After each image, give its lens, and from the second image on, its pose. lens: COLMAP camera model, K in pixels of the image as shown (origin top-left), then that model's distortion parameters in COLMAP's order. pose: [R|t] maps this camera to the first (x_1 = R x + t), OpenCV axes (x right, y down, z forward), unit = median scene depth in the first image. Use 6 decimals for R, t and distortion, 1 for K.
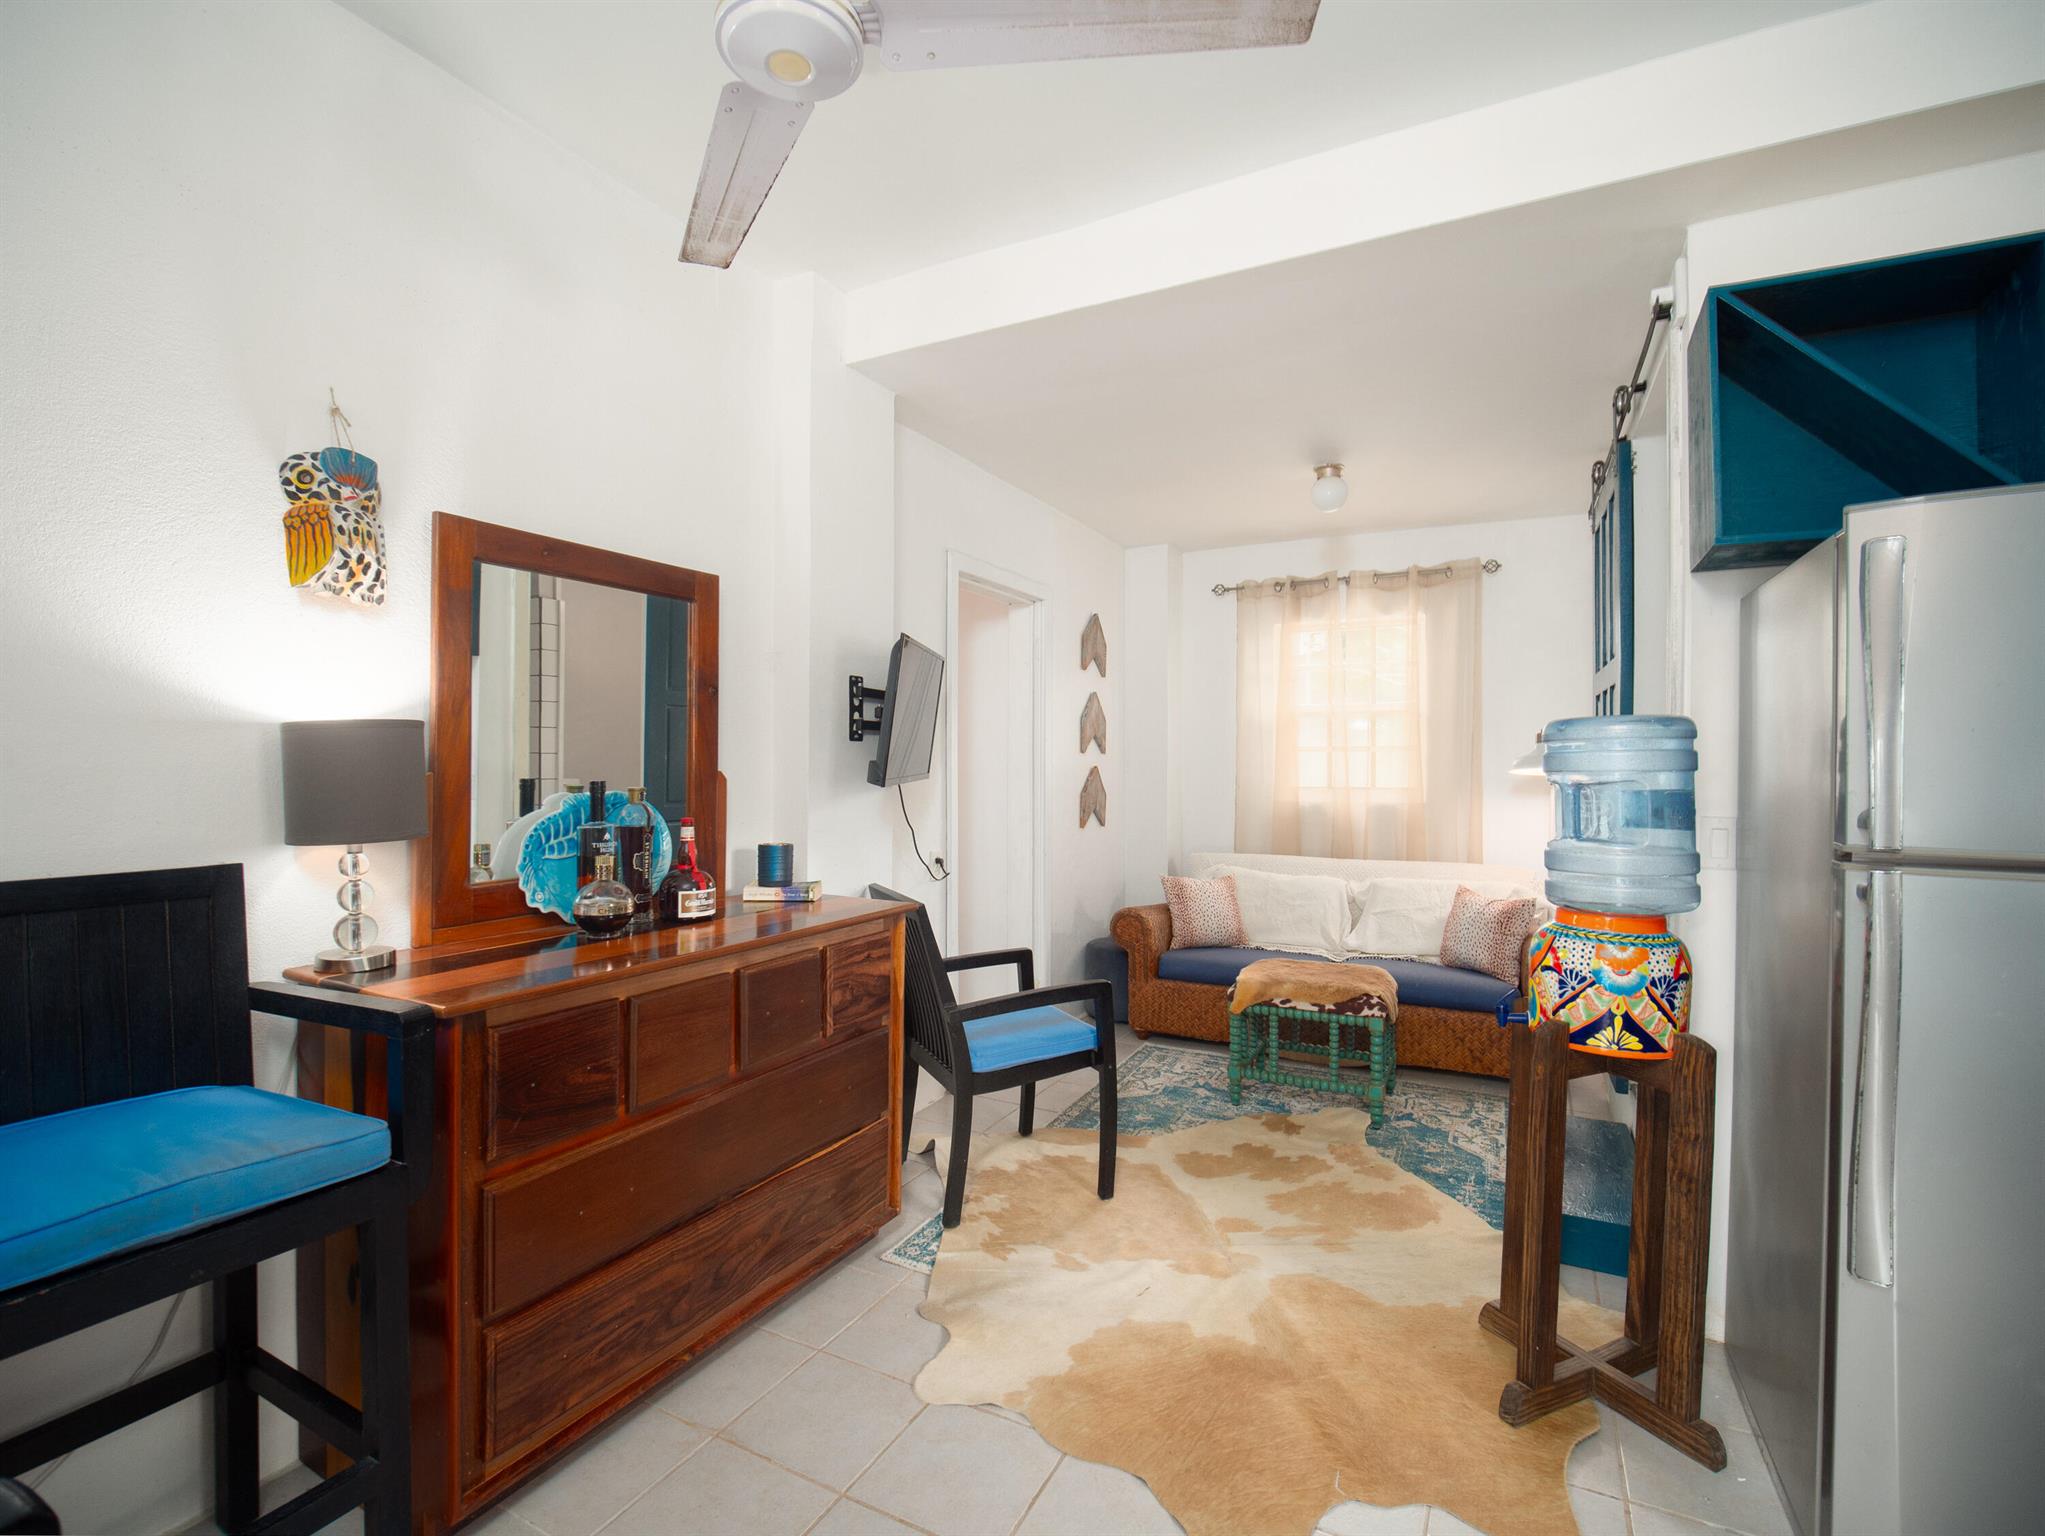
lens RADIAL K [[932.0, 0, 1022.5], [0, 932.0, 768.0], [0, 0, 1]] dist [-0.001894, -0.000725]
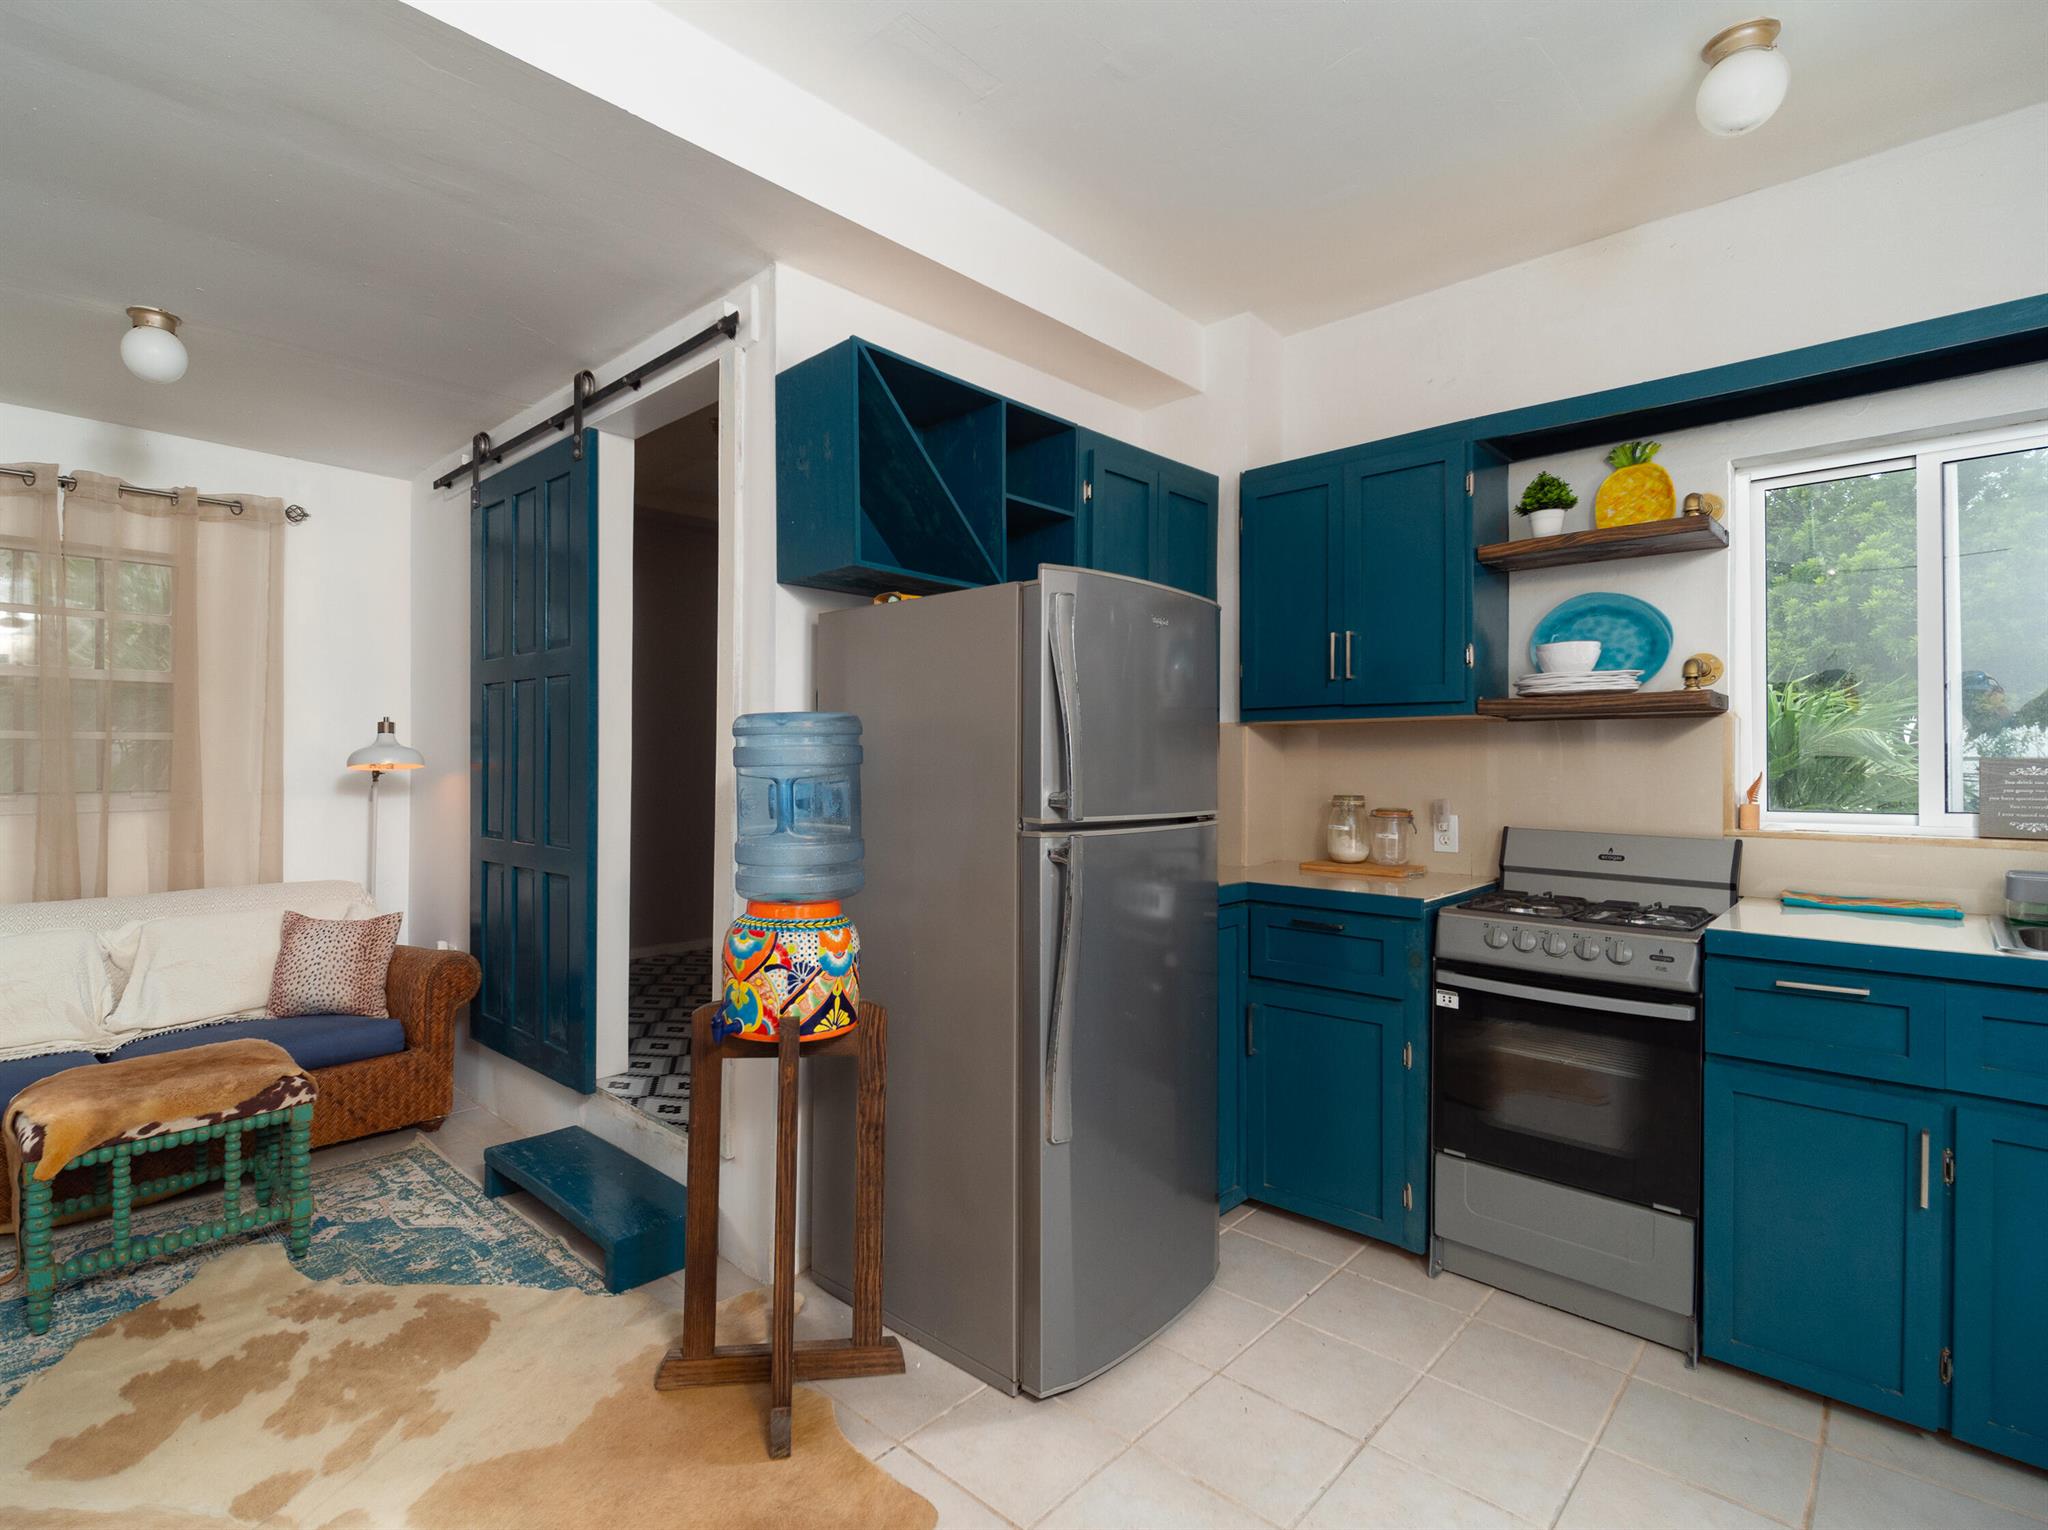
lens RADIAL K [[1003.0, 0, 908.7], [0, 1003.0, 755.4], [0, 0, 1]] dist [0.004478, -0.006680]
pose [[0.318332, 0.000097, 0.947979, -0.234421], [0.005070, 0.999986, -0.001805, -0.002095], [-0.947966, 0.005381, 0.318327, 0.323814]]
